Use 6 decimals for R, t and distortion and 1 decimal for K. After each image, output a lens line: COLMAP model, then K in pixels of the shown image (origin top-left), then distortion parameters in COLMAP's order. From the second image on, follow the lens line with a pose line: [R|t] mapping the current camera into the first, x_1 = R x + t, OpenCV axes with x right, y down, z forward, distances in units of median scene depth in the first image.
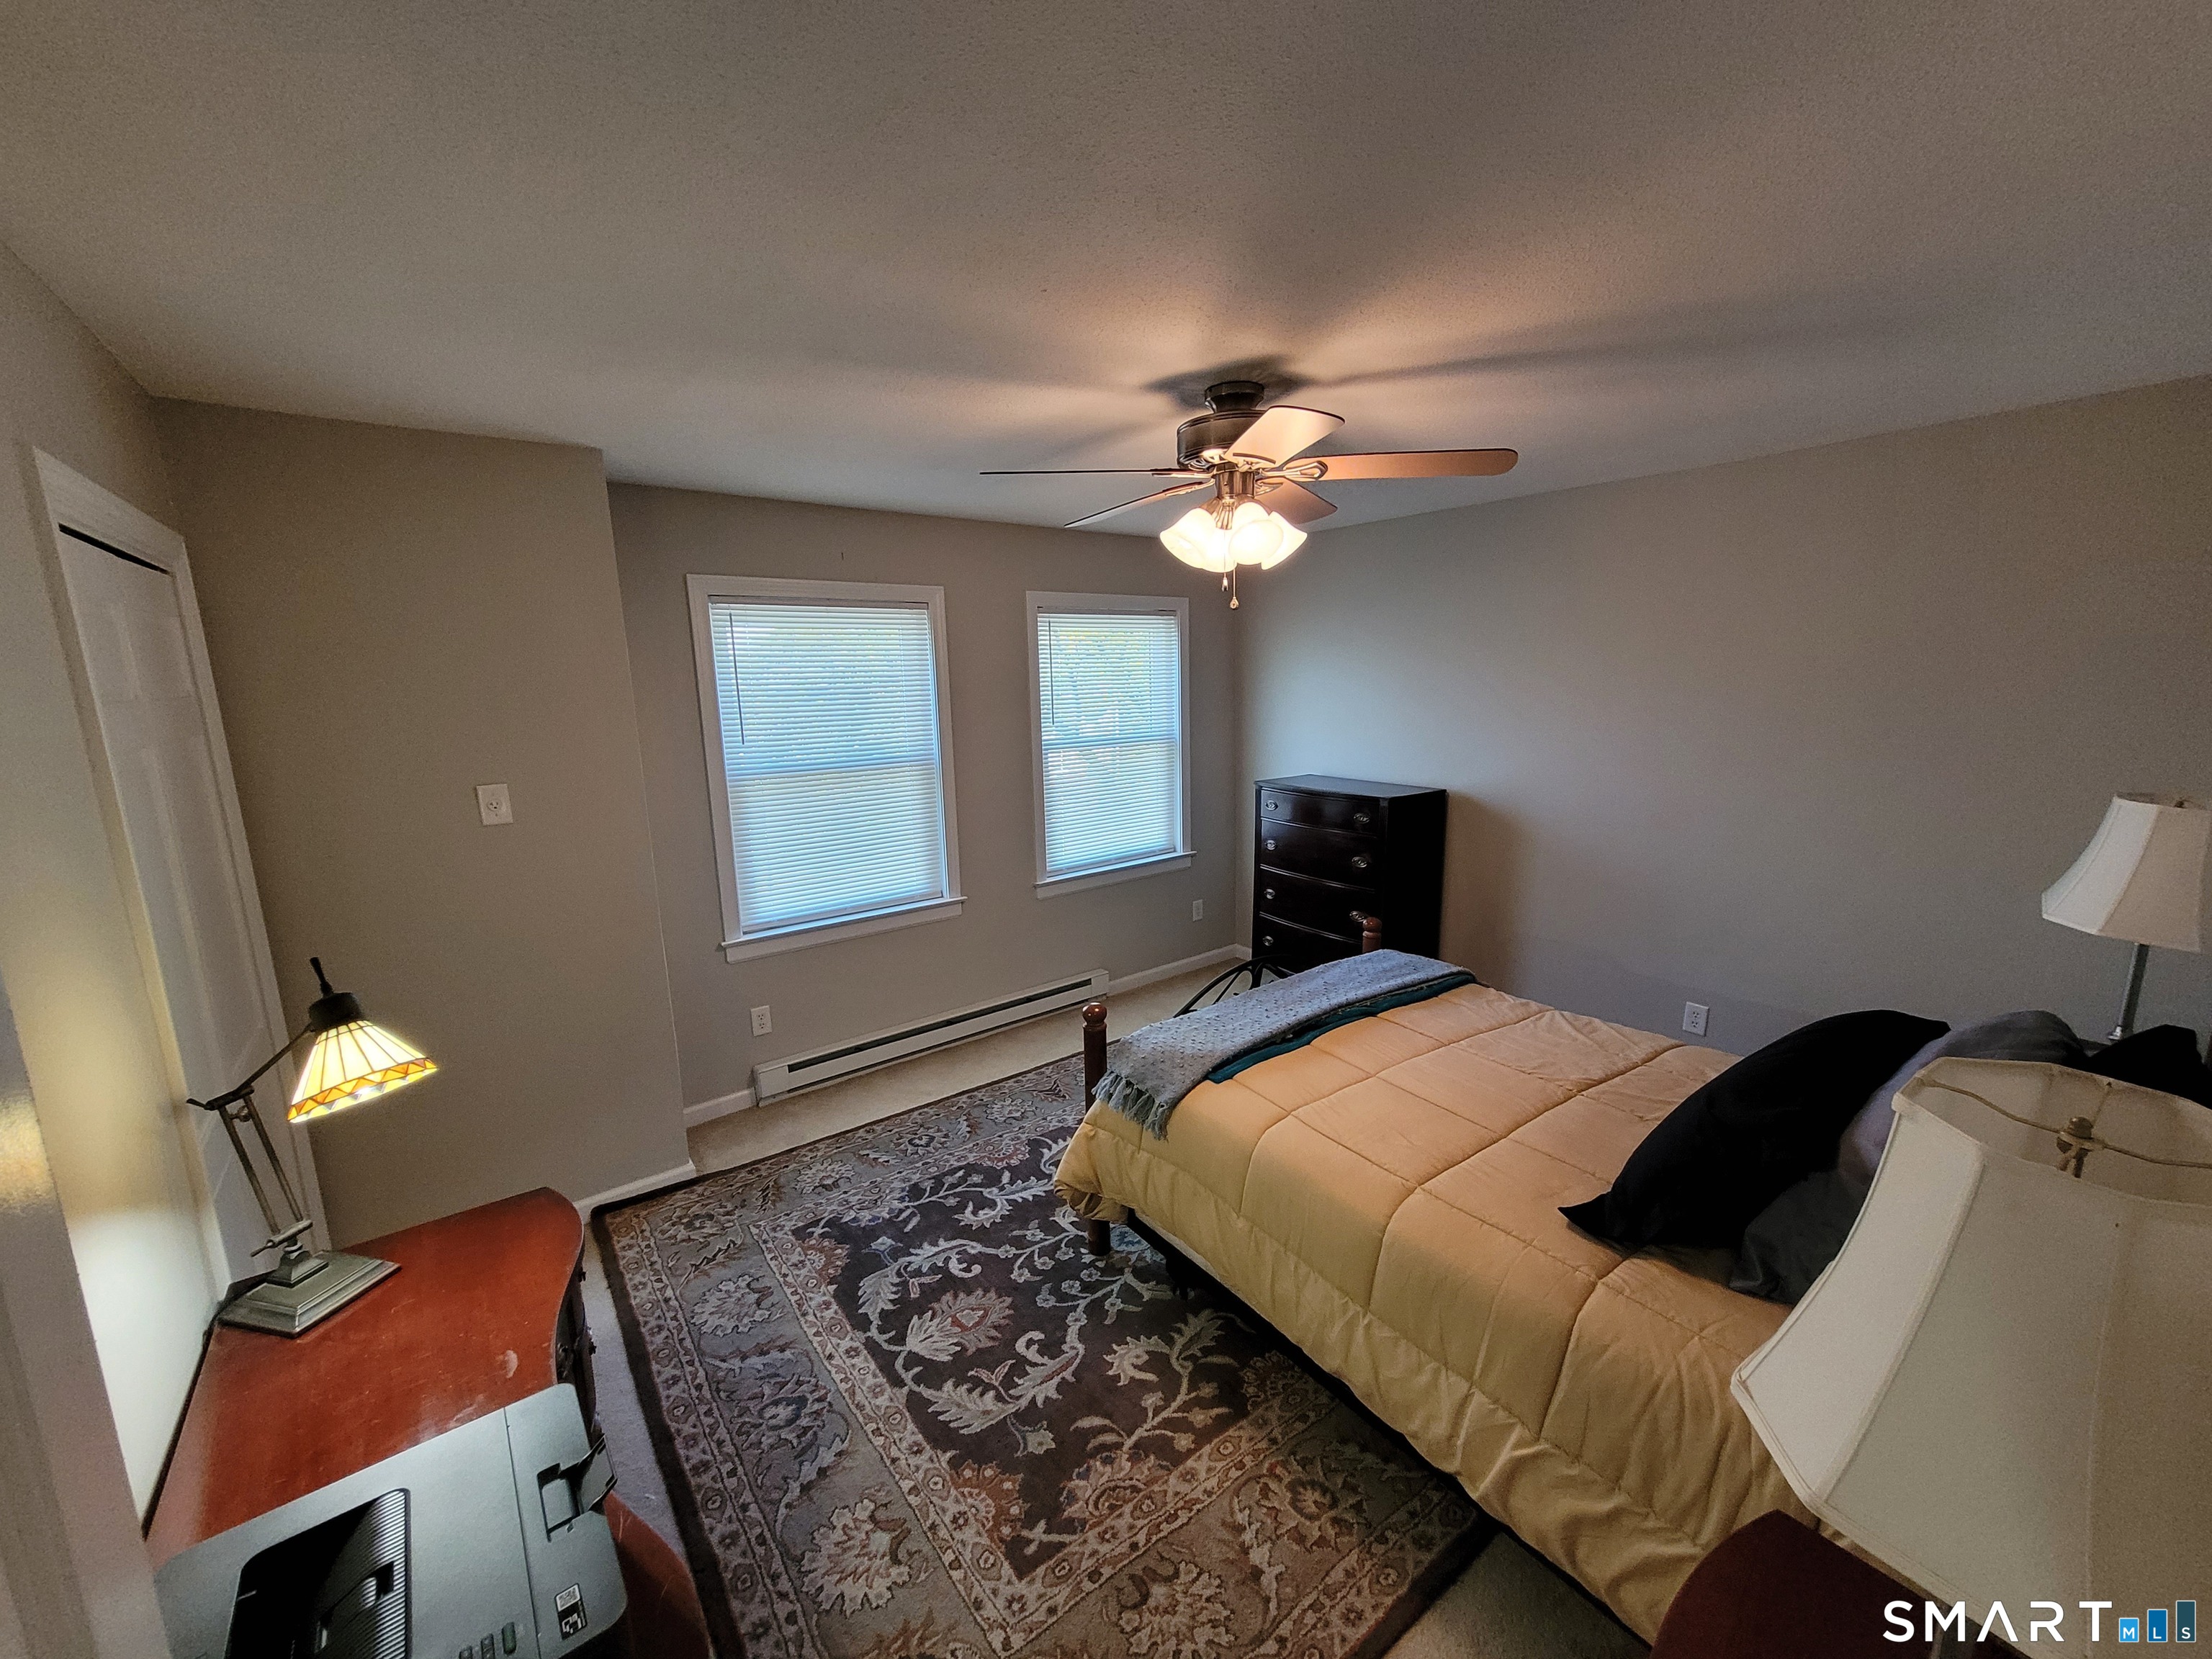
lens RADIAL K [[867.0, 0, 1106.0], [0, 867.0, 829.5], [0, 0, 1]] dist [0.003044, 0.000105]
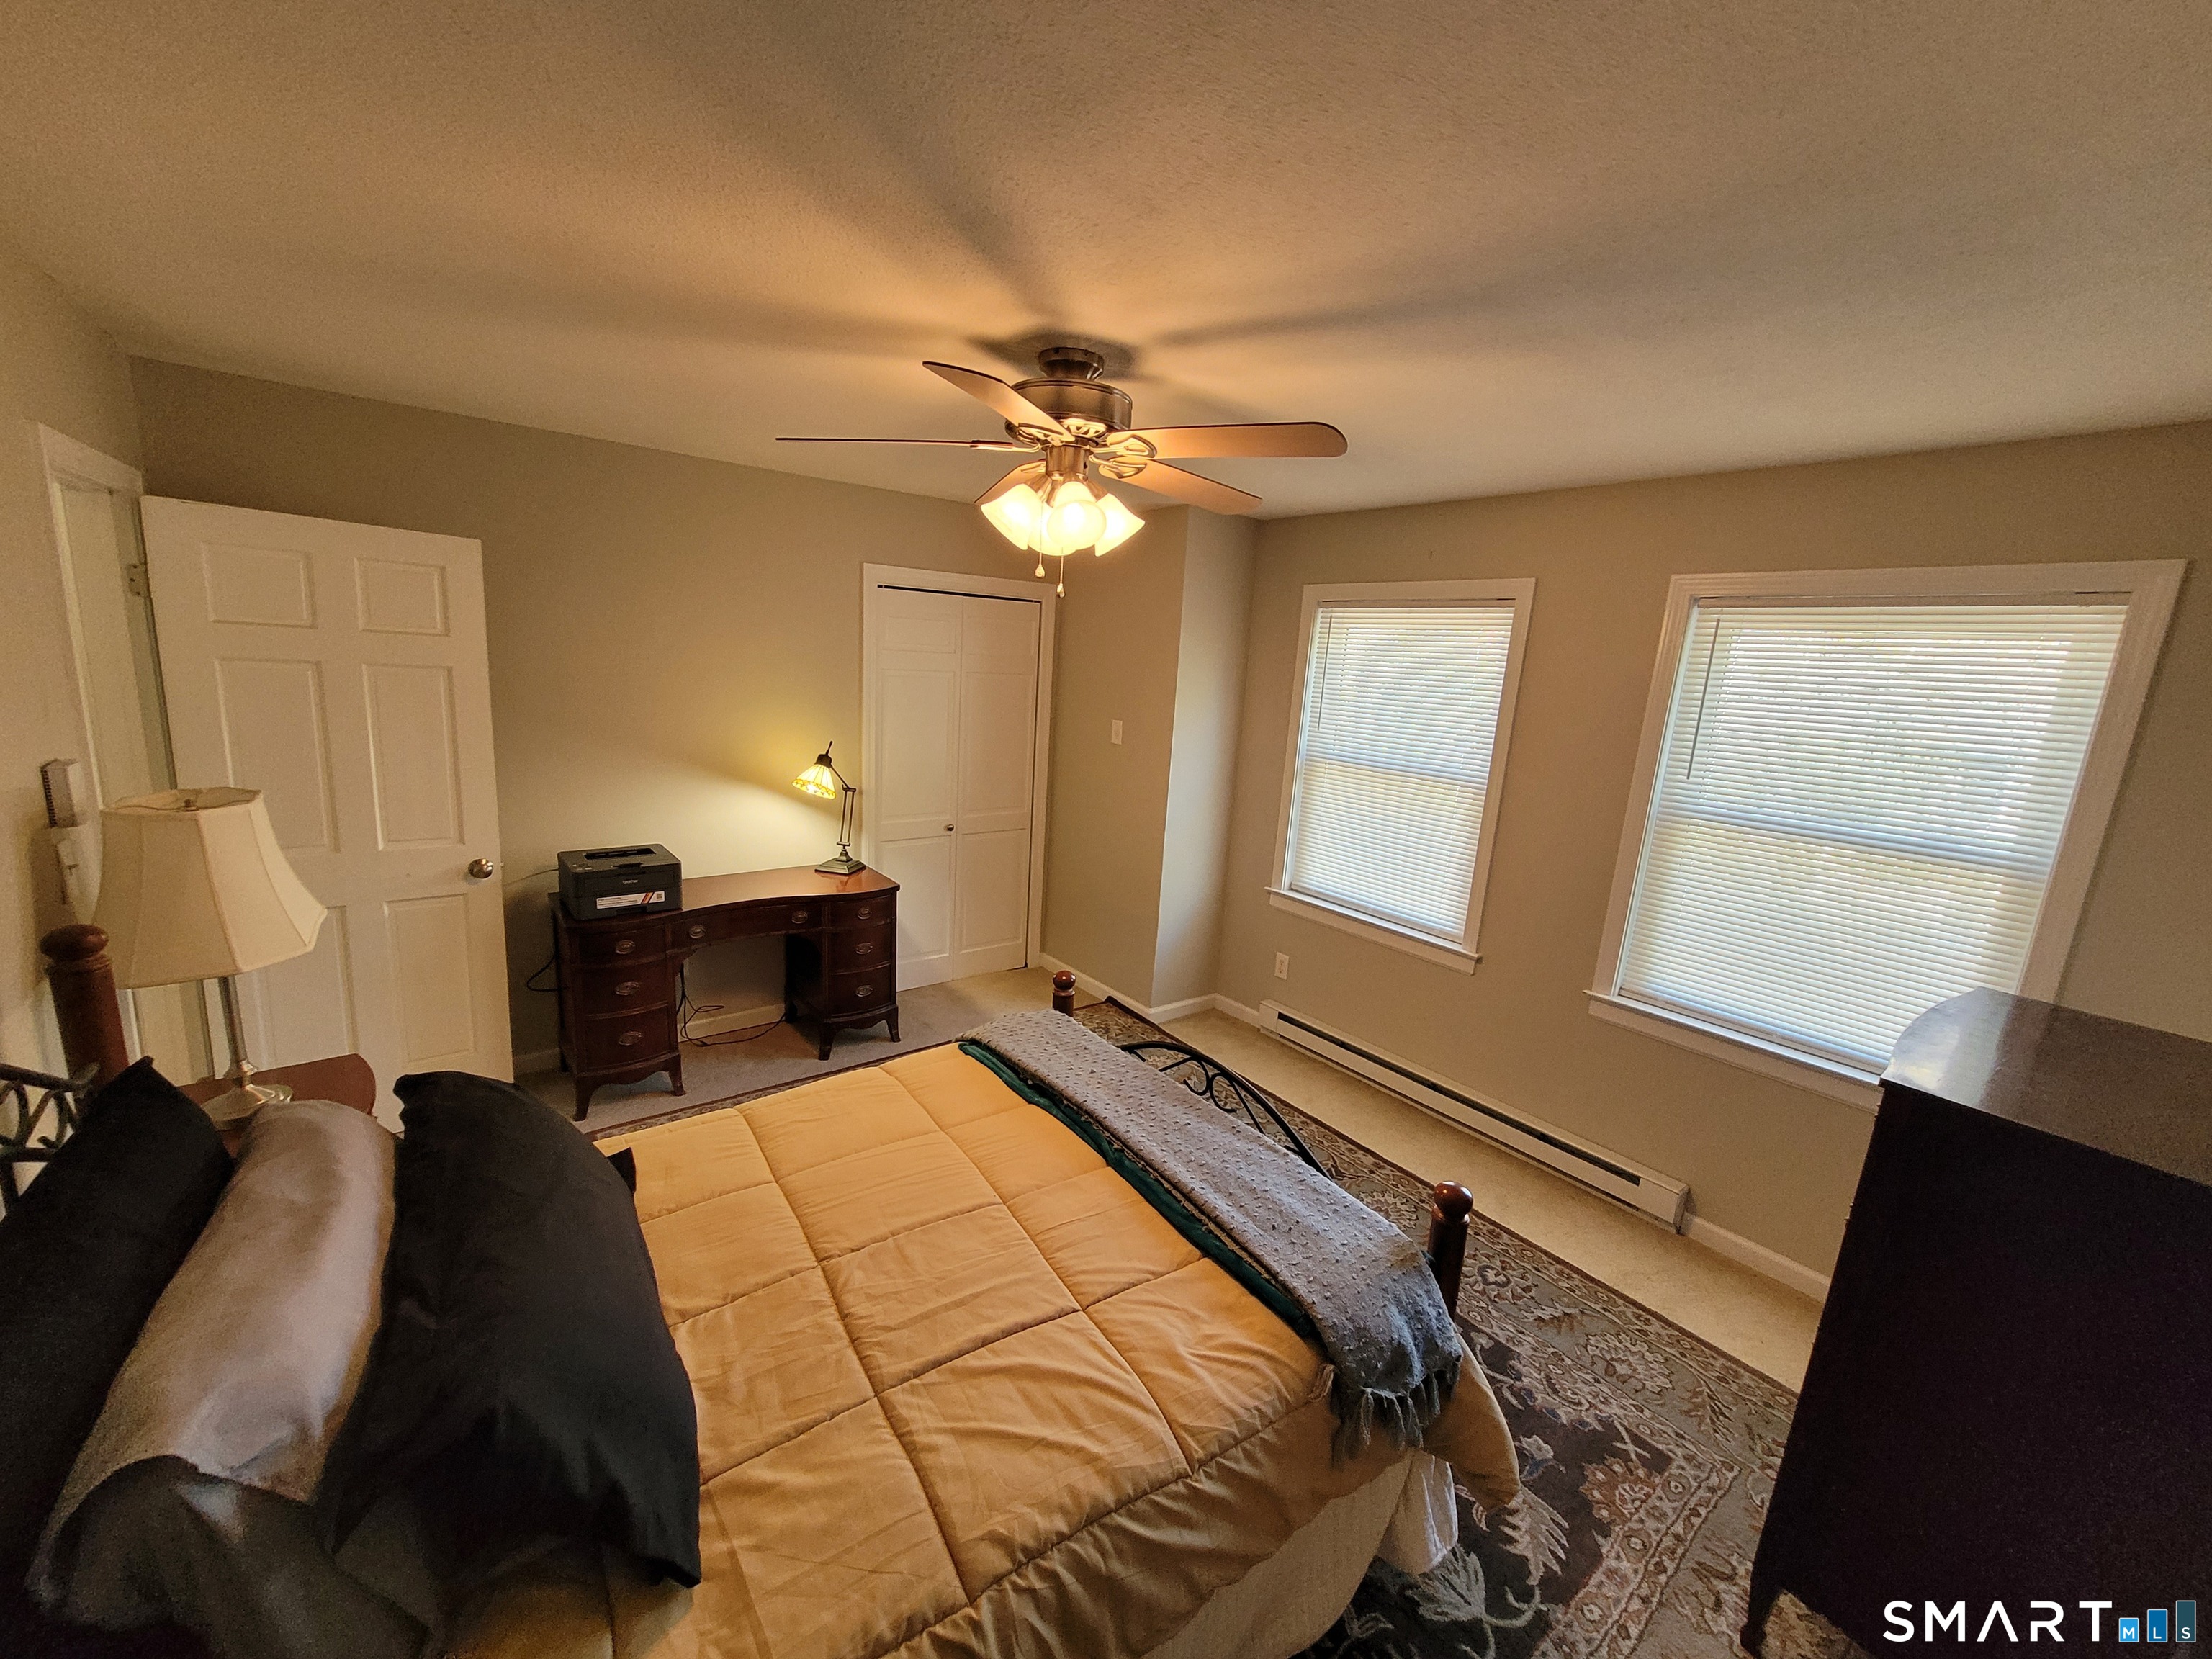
lens RADIAL K [[867.0, 0, 1106.0], [0, 867.0, 829.5], [0, 0, 1]] dist [0.003044, 0.000105]
pose [[0.009637, 0.220882, -0.975253, 0.692893], [-0.238813, 0.947584, 0.212256, -0.143487], [0.971018, 0.230858, 0.061881, 0.657111]]
